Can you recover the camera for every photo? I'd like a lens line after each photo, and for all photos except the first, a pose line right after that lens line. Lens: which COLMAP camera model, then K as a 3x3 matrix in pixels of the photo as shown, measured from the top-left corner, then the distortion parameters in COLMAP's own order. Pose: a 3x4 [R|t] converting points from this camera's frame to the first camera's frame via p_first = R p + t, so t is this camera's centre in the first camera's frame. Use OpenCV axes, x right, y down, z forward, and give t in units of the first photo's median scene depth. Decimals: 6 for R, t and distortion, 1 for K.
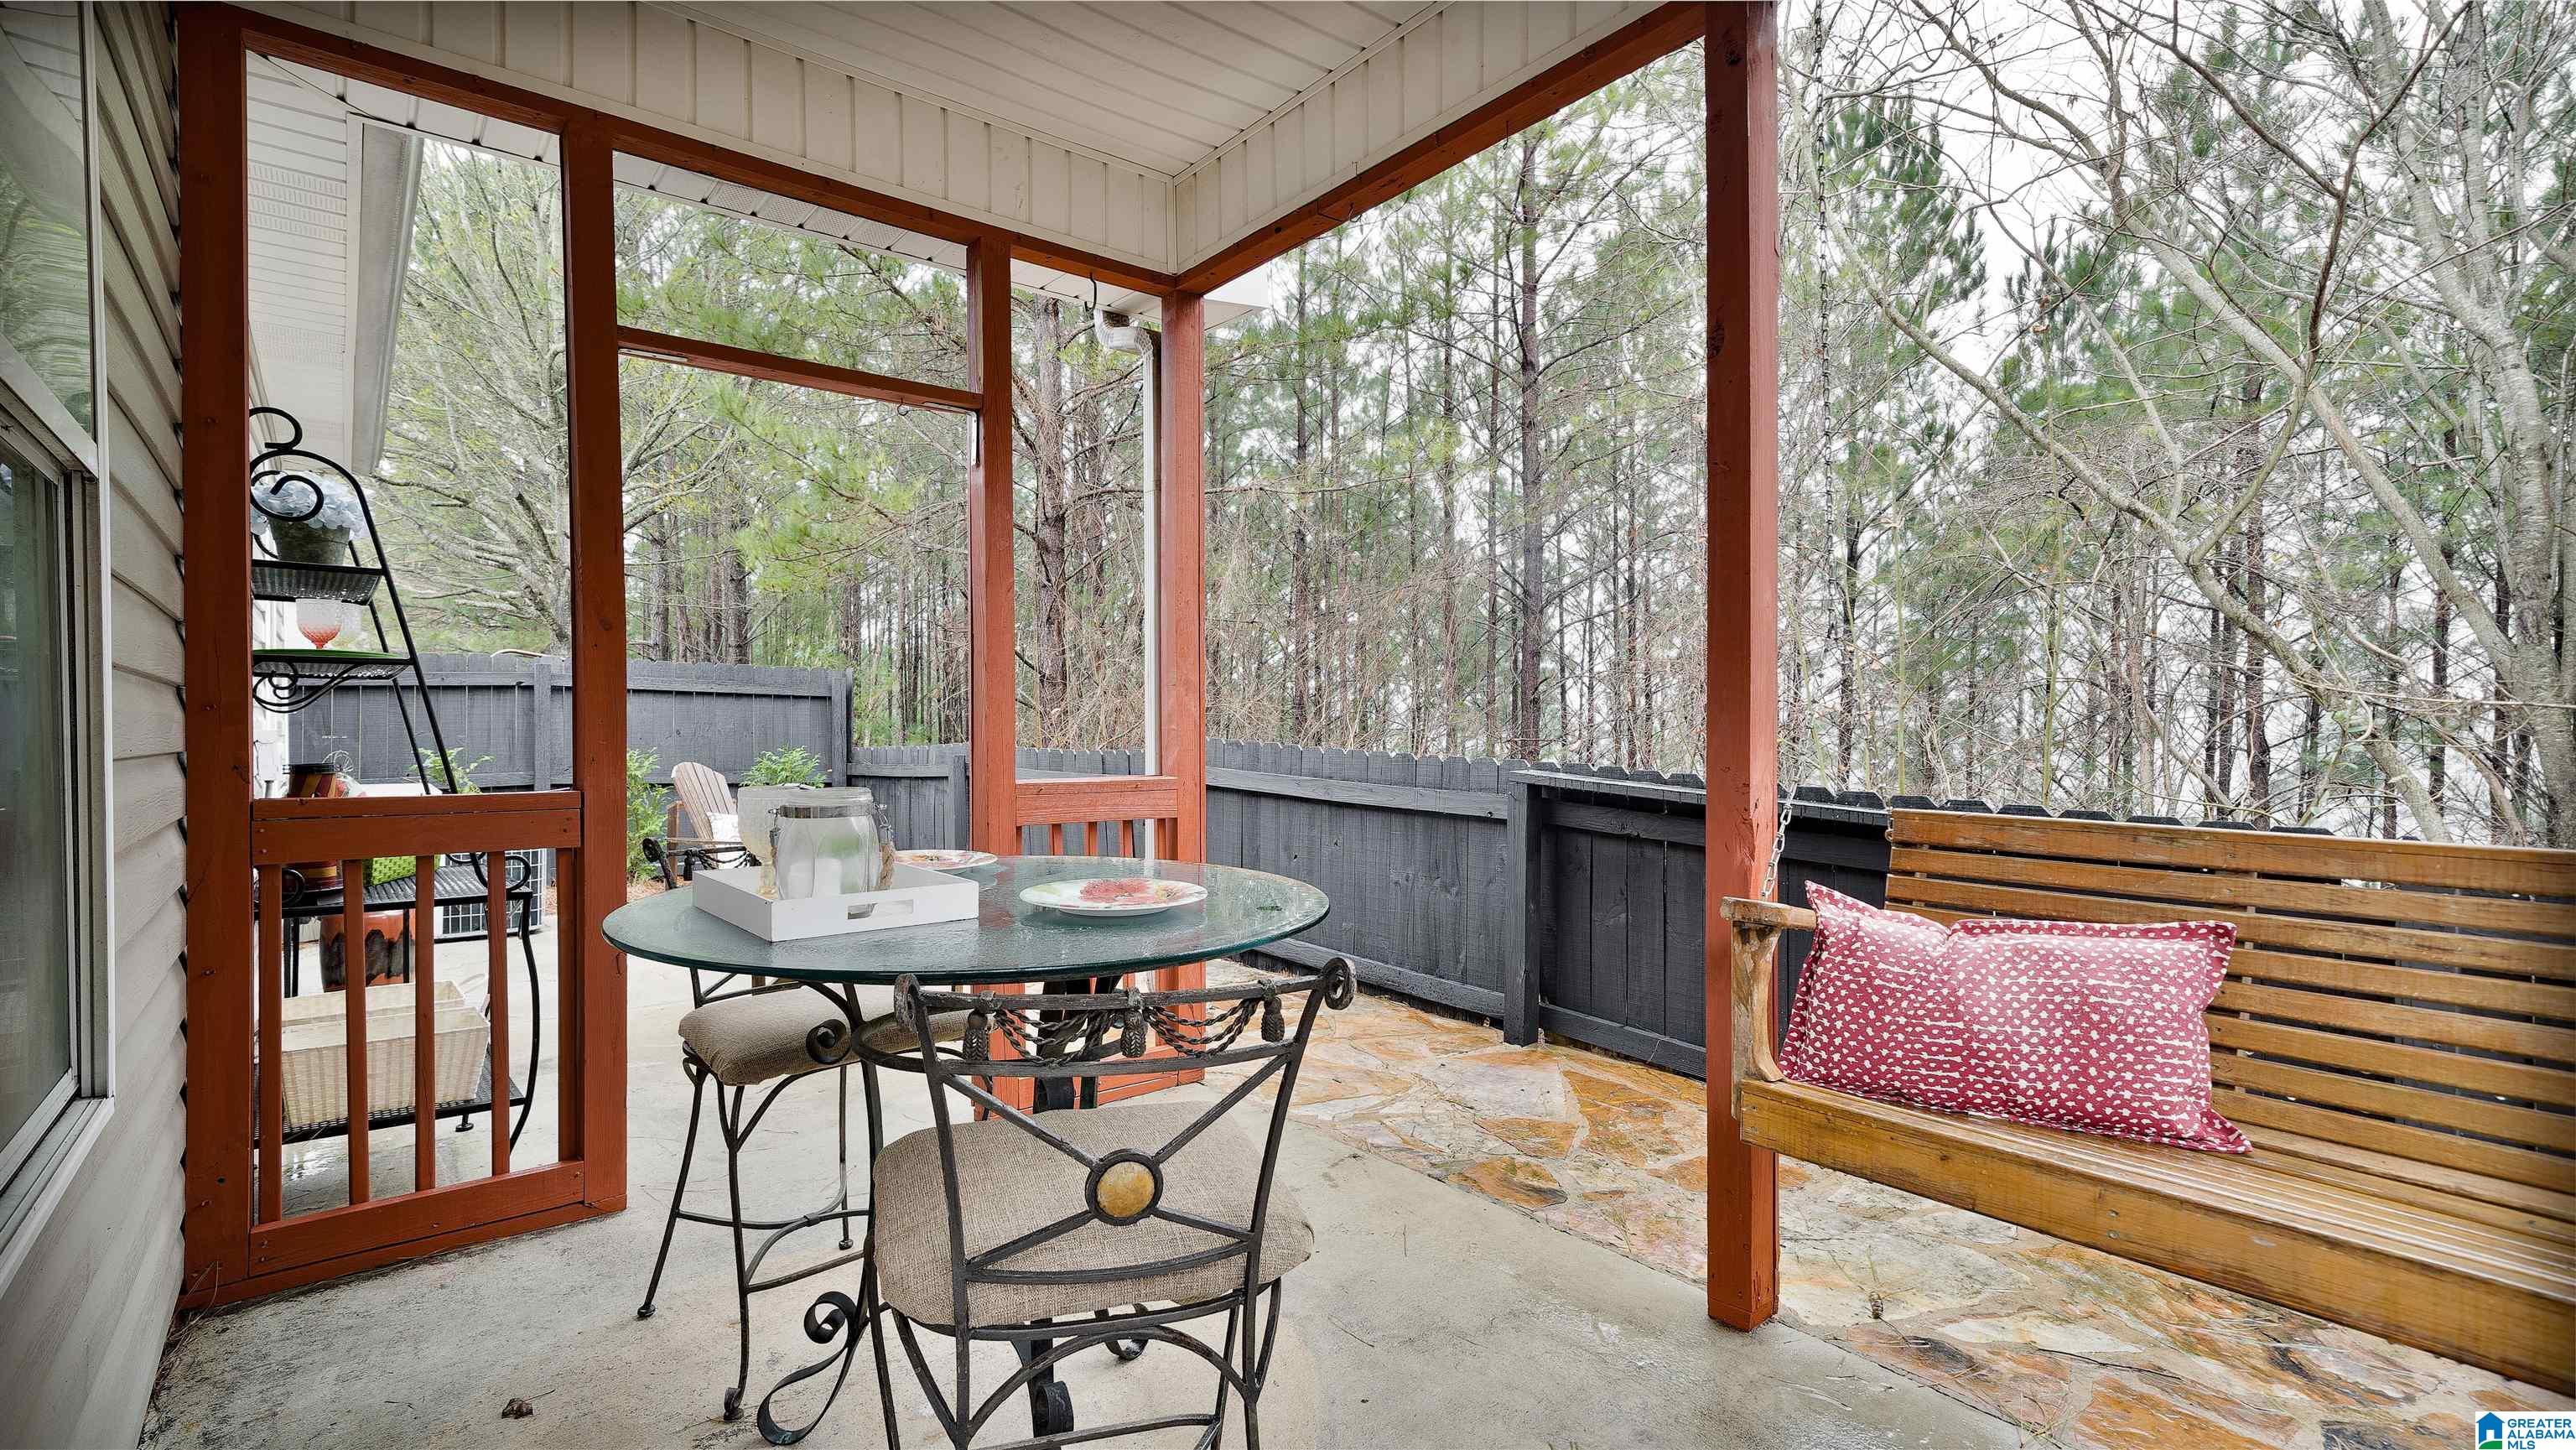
lens RADIAL K [[1117.7, 0, 1289.1], [0, 1117.7, 758.5], [0, 0, 1]] dist [-0.020024, 0.000015]
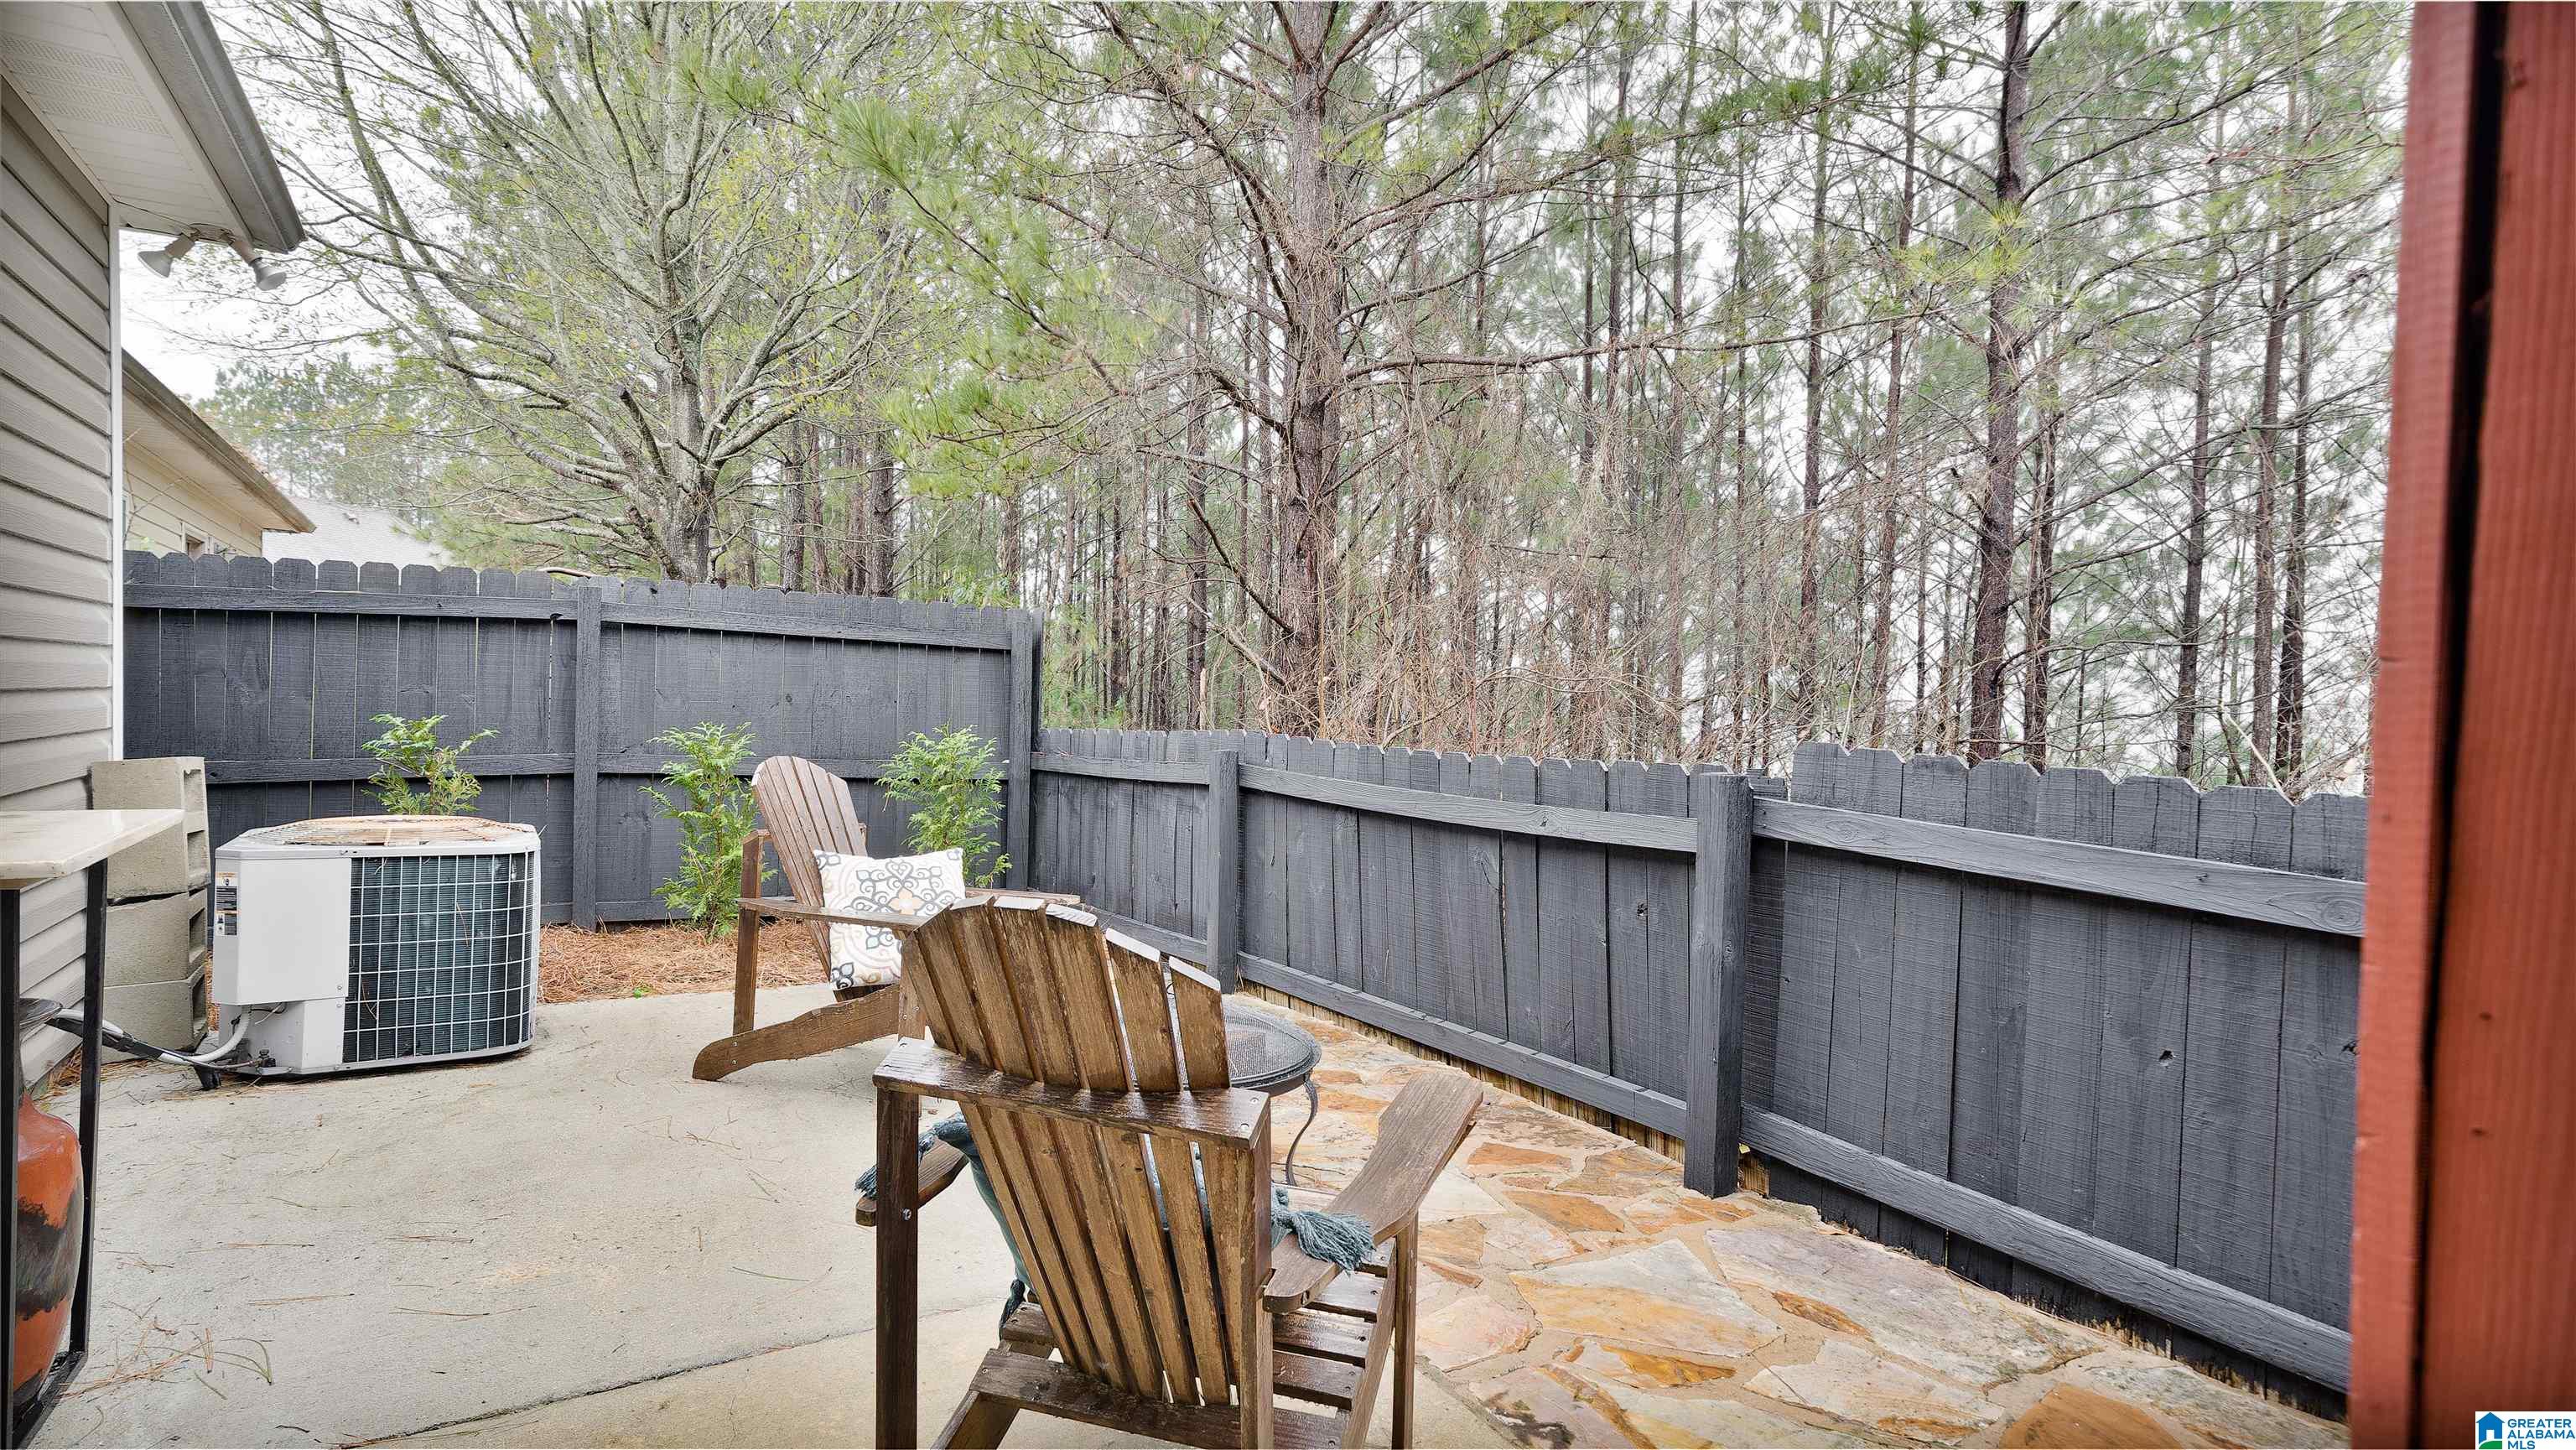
lens RADIAL K [[1305.3, 0, 1288.0], [0, 1305.3, 725.0], [0, 0, 1]] dist [0.018502, 0.001020]
pose [[0.987366, 0.029821, -0.155623, -0.090151], [-0.031557, 0.999464, -0.008700, -0.006737], [0.155280, 0.013502, 0.987778, 0.184996]]
